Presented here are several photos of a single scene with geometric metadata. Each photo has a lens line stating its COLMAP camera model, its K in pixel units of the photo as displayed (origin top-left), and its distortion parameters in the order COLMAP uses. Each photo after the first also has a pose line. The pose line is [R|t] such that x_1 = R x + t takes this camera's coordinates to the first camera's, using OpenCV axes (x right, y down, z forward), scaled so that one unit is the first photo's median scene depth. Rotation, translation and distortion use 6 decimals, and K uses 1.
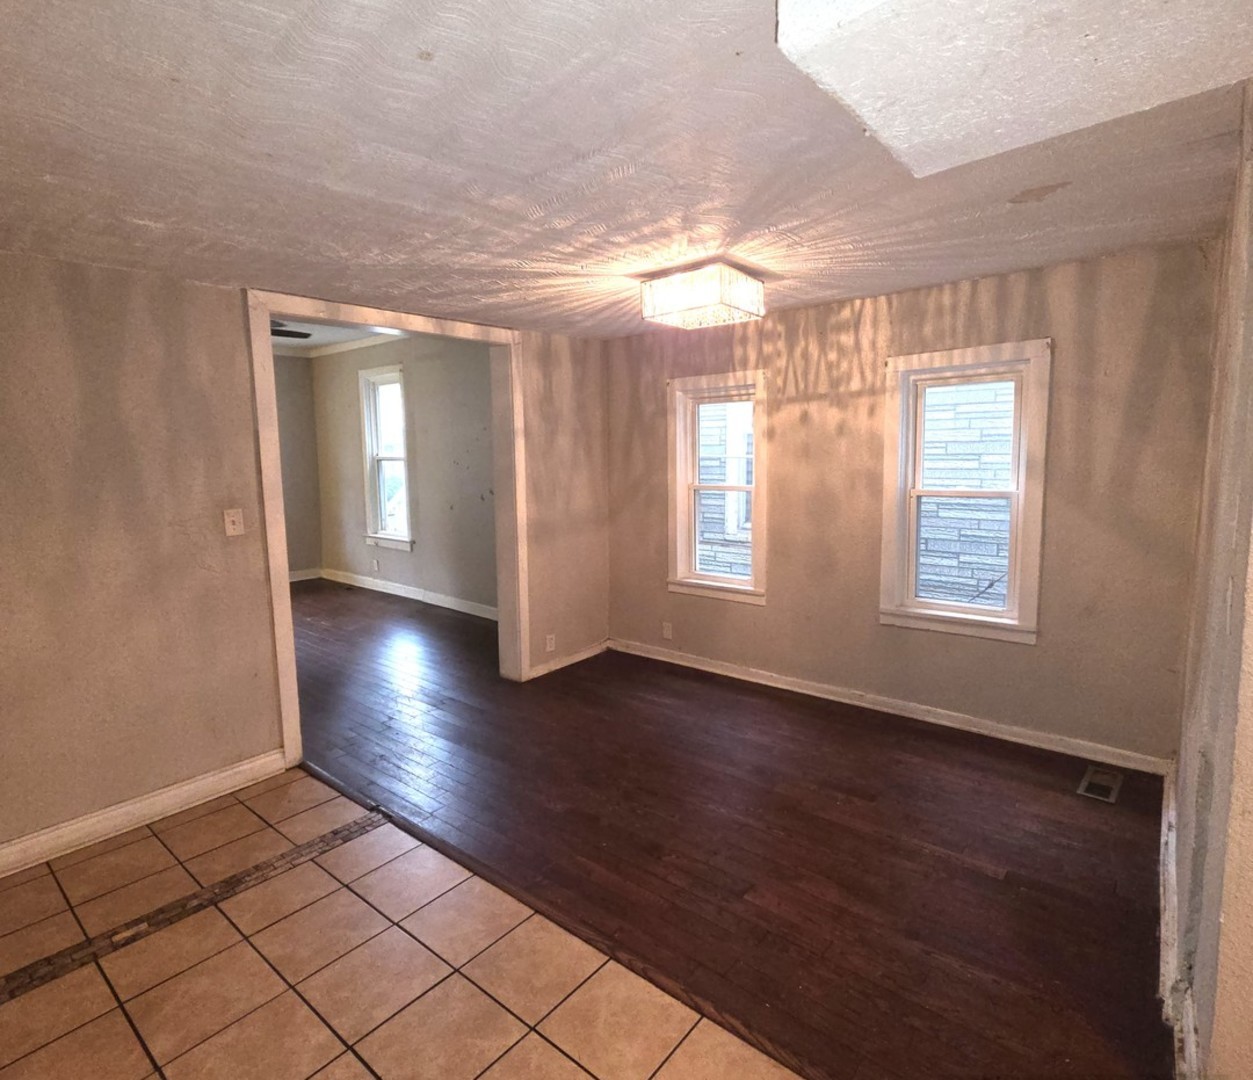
lens RADIAL K [[671.6, 0, 626.2], [0, 671.6, 533.2], [0, 0, 1]] dist [0.000555, 0.000227]
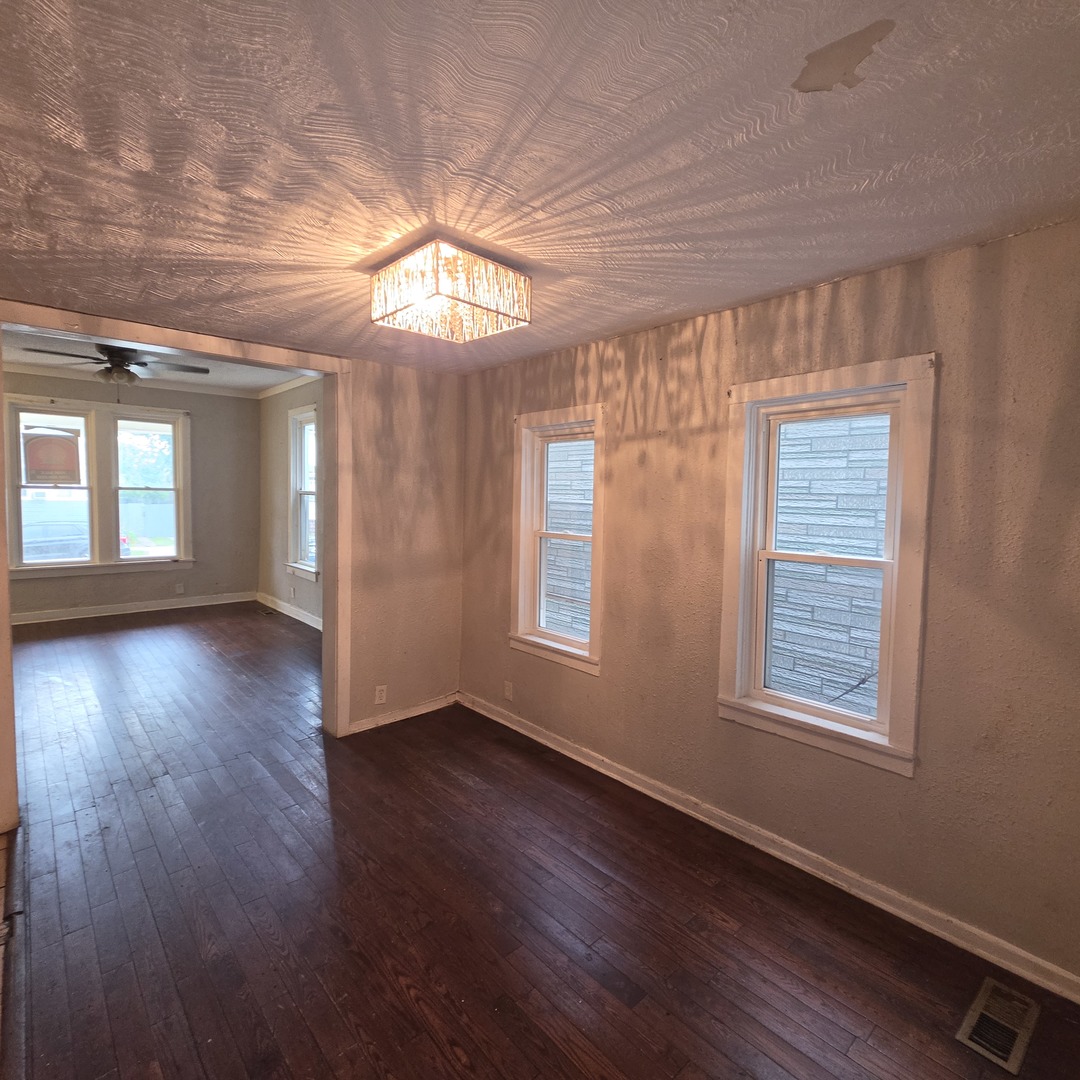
lens RADIAL K [[577.3, 0, 540.8], [0, 577.3, 533.4], [0, 0, 1]] dist [-0.000317, 0.000637]
pose [[0.990288, 0.045035, -0.131535, 0.246740], [-0.052258, 0.997279, -0.051992, -0.035214], [0.128835, 0.058361, 0.989947, 0.279781]]
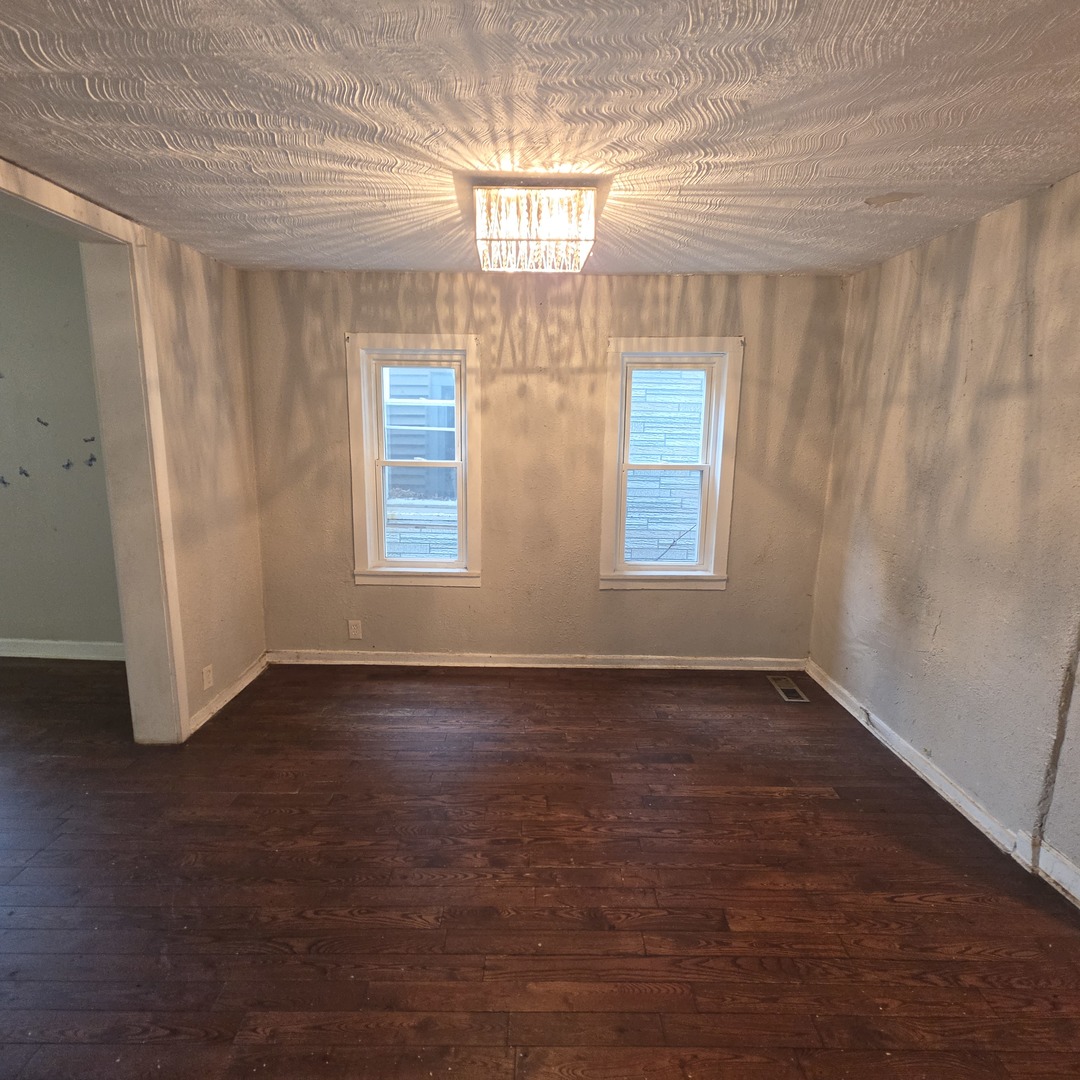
lens RADIAL K [[577.3, 0, 540.8], [0, 577.3, 533.4], [0, 0, 1]] dist [-0.000317, 0.000637]
pose [[0.767550, -0.088877, 0.634798, -0.271921], [0.049234, 0.995589, 0.079861, -0.033191], [-0.639096, -0.030044, 0.768540, 0.346975]]
